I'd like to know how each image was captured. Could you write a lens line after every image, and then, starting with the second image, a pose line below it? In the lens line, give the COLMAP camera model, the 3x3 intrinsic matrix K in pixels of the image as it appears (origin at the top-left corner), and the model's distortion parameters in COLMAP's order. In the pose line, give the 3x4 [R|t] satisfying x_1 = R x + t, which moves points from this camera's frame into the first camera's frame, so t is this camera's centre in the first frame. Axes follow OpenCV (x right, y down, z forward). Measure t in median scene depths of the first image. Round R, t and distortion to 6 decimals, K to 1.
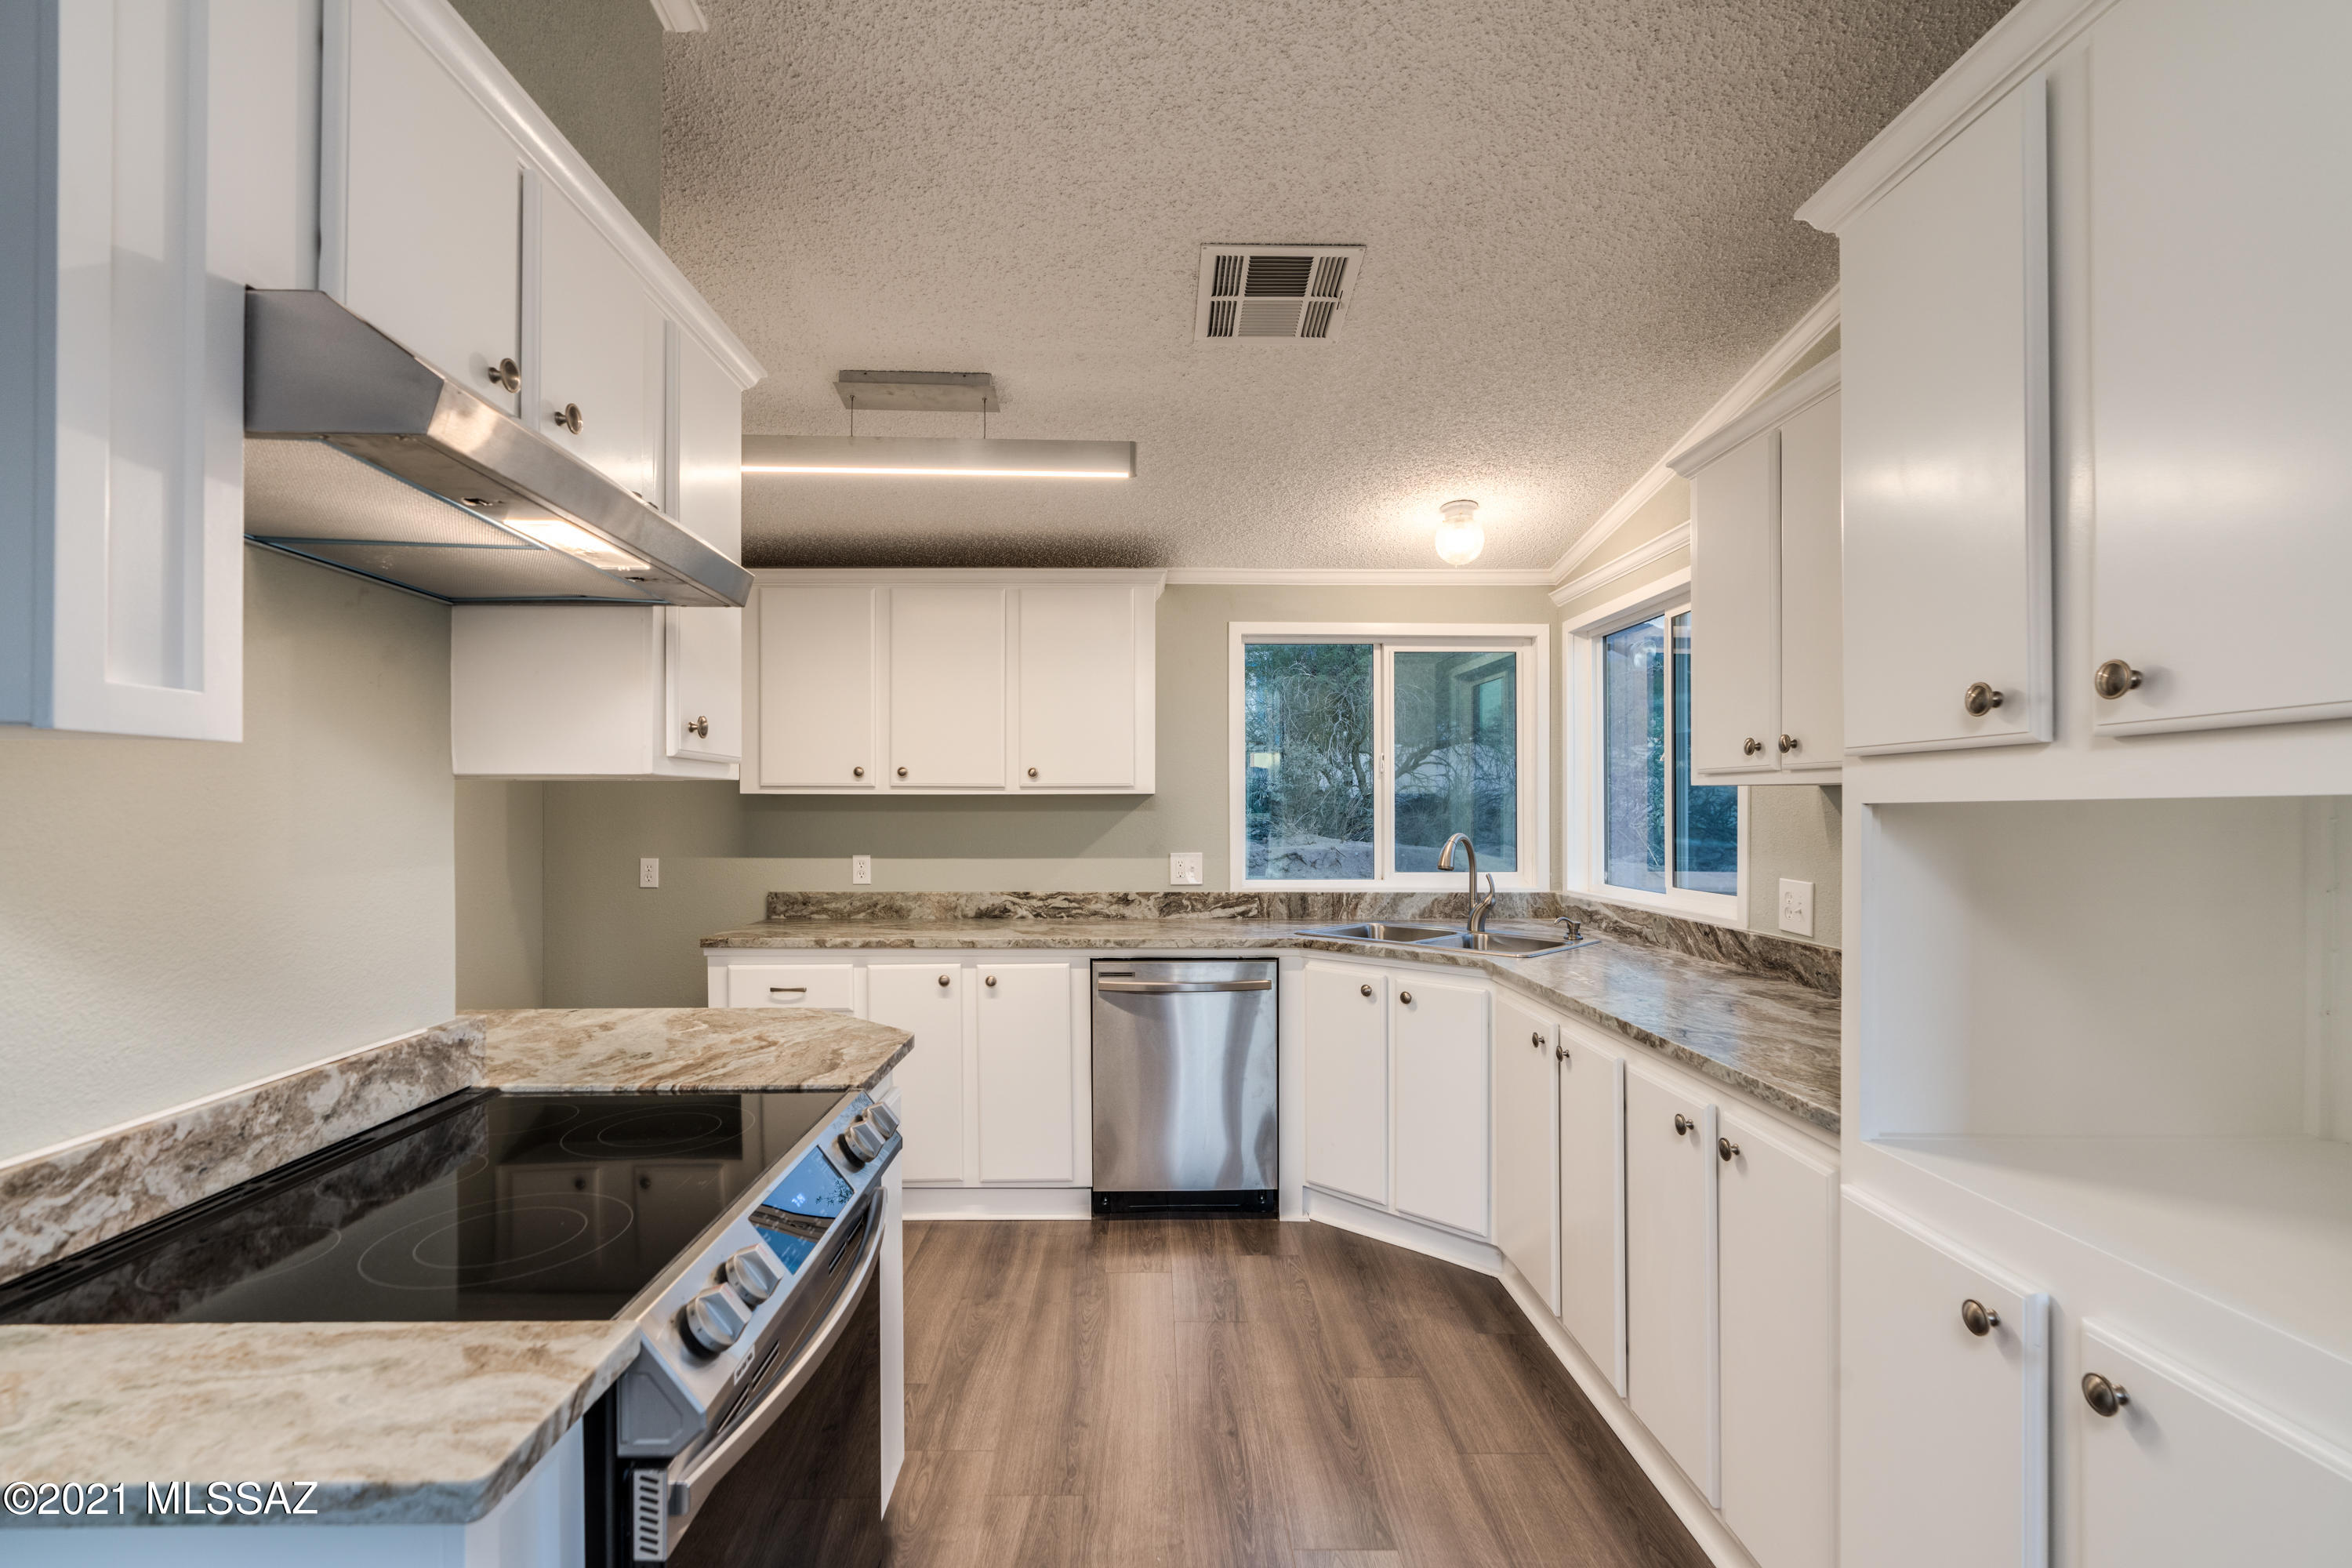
lens RADIAL K [[1078.3, 0, 1177.1], [0, 1078.3, 796.6], [0, 0, 1]] dist [-0.005686, 0.000585]
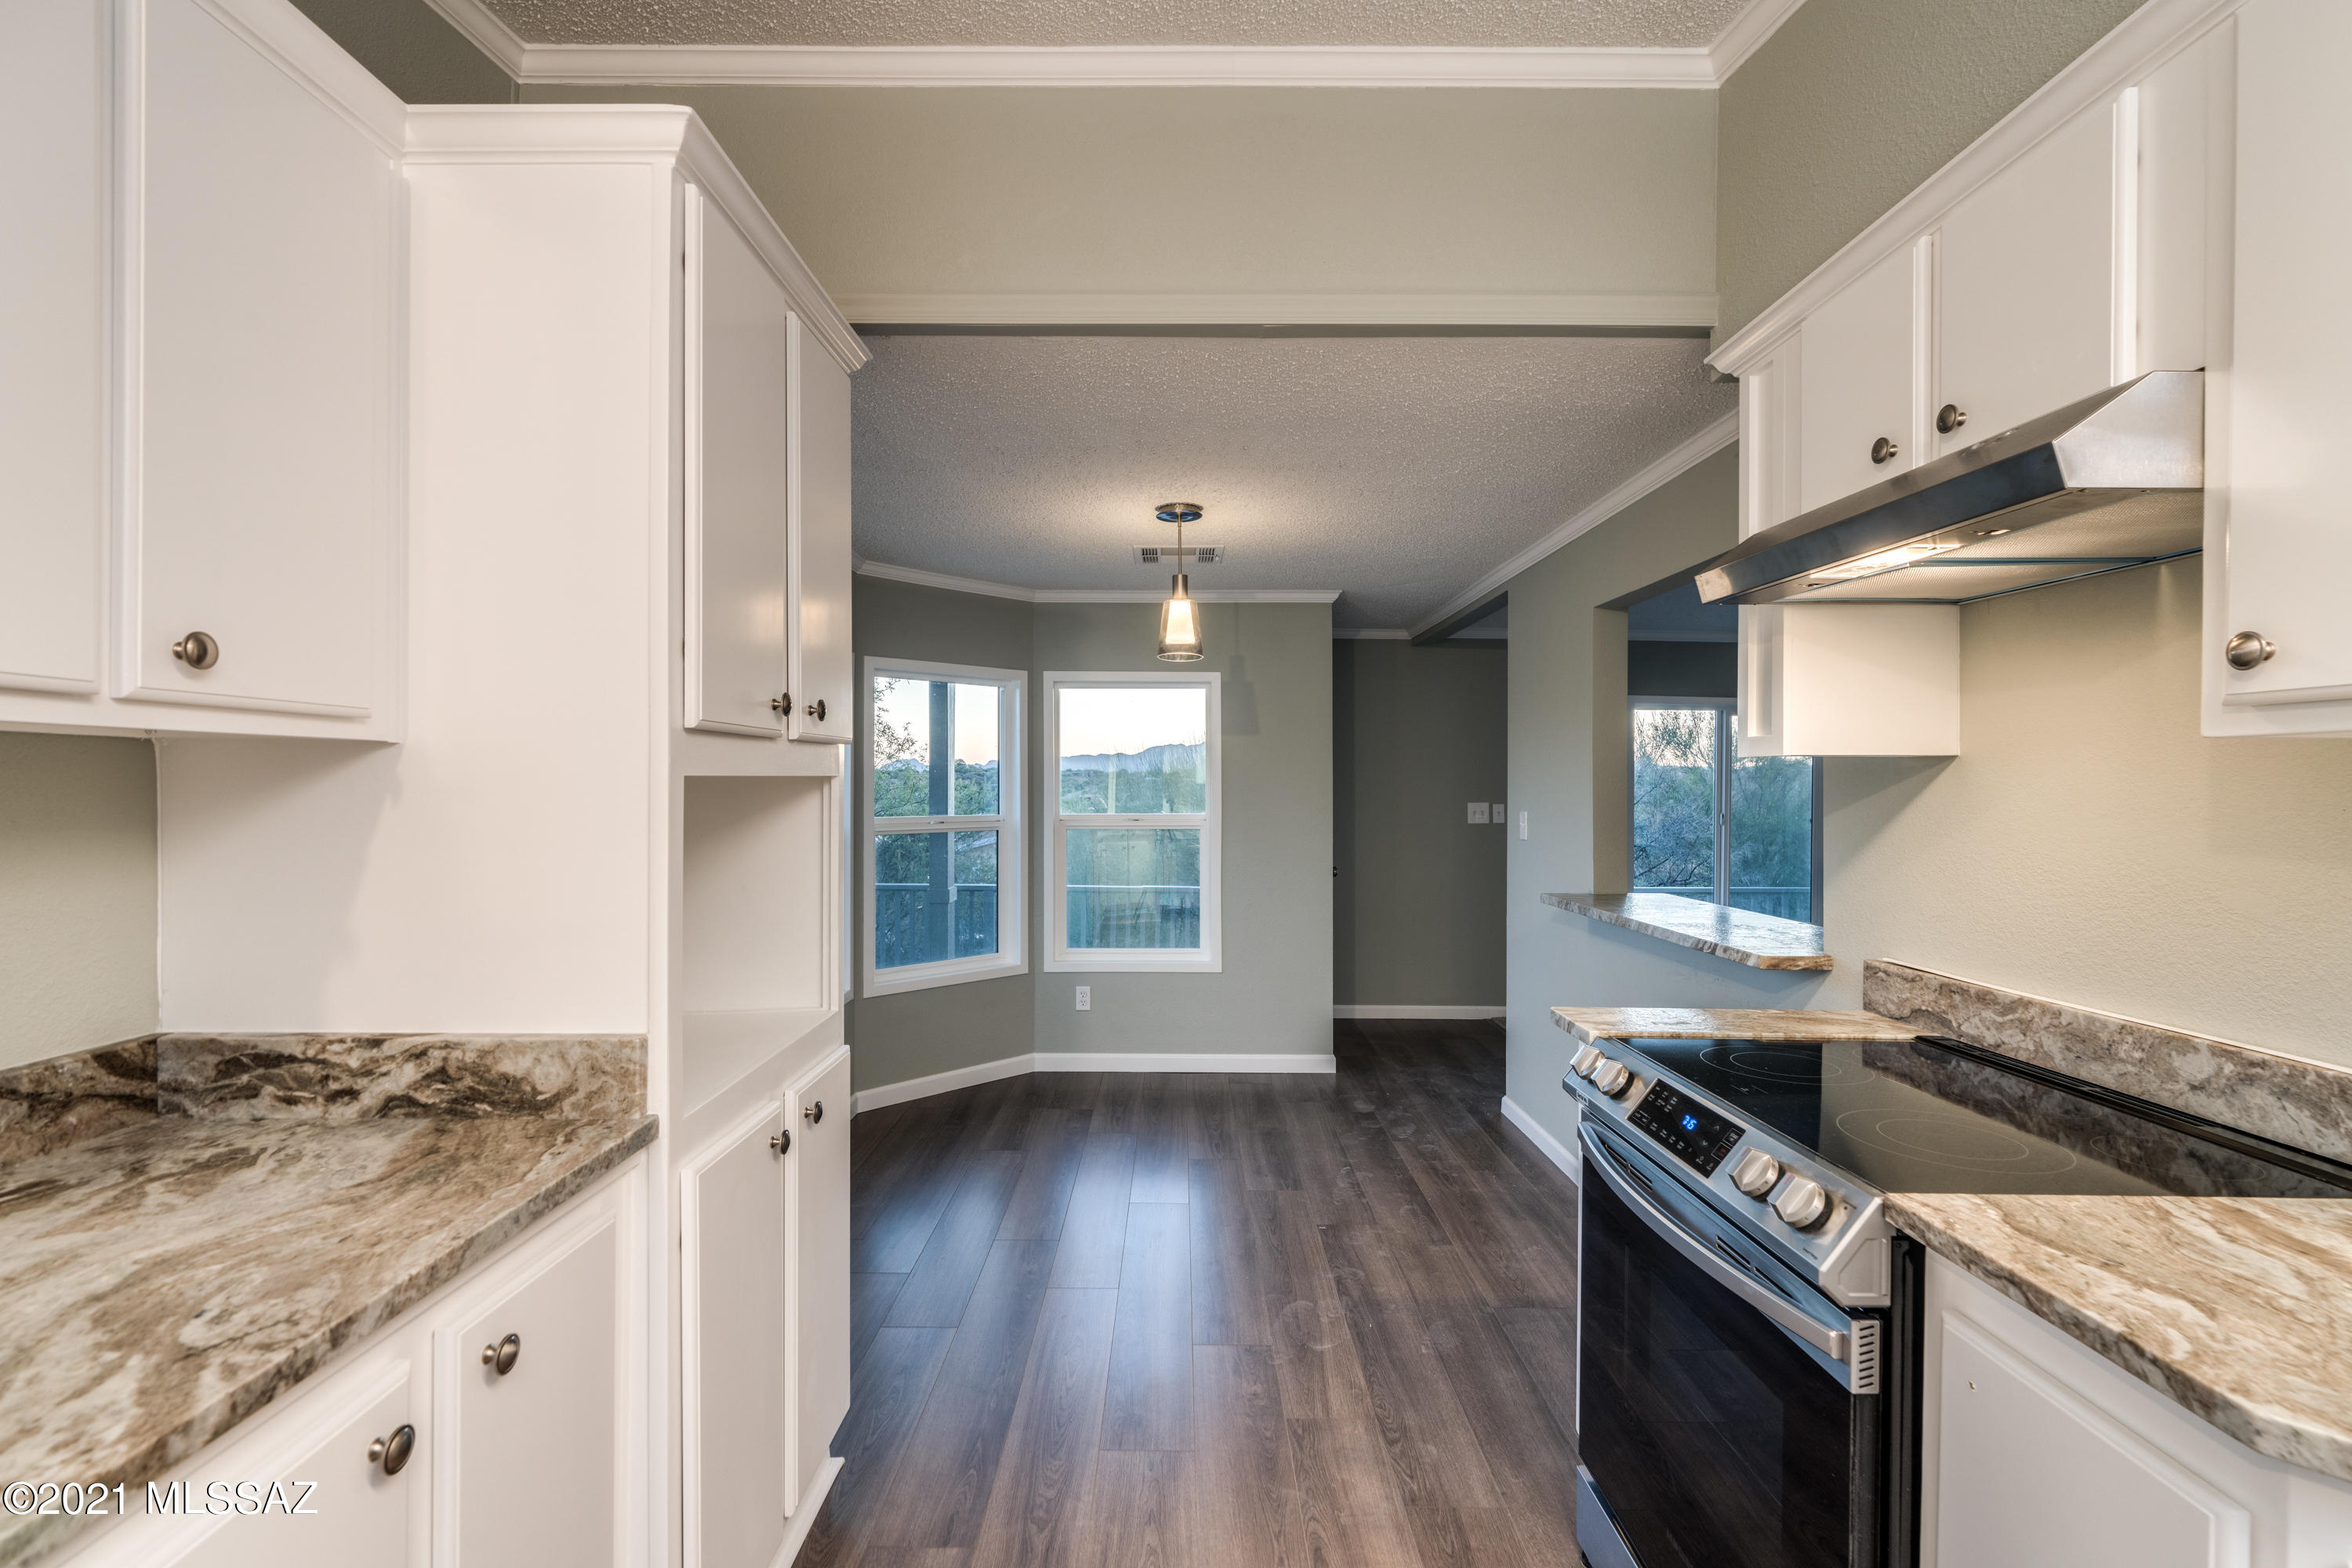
lens RADIAL K [[1078.3, 0, 1173.8], [0, 1078.3, 786.5], [0, 0, 1]] dist [-0.005686, 0.000585]
pose [[-0.999460, -0.006644, 0.032189, 0.171057], [-0.006957, 0.999930, -0.009615, 0.025208], [-0.032123, -0.009834, -0.999436, 2.154867]]
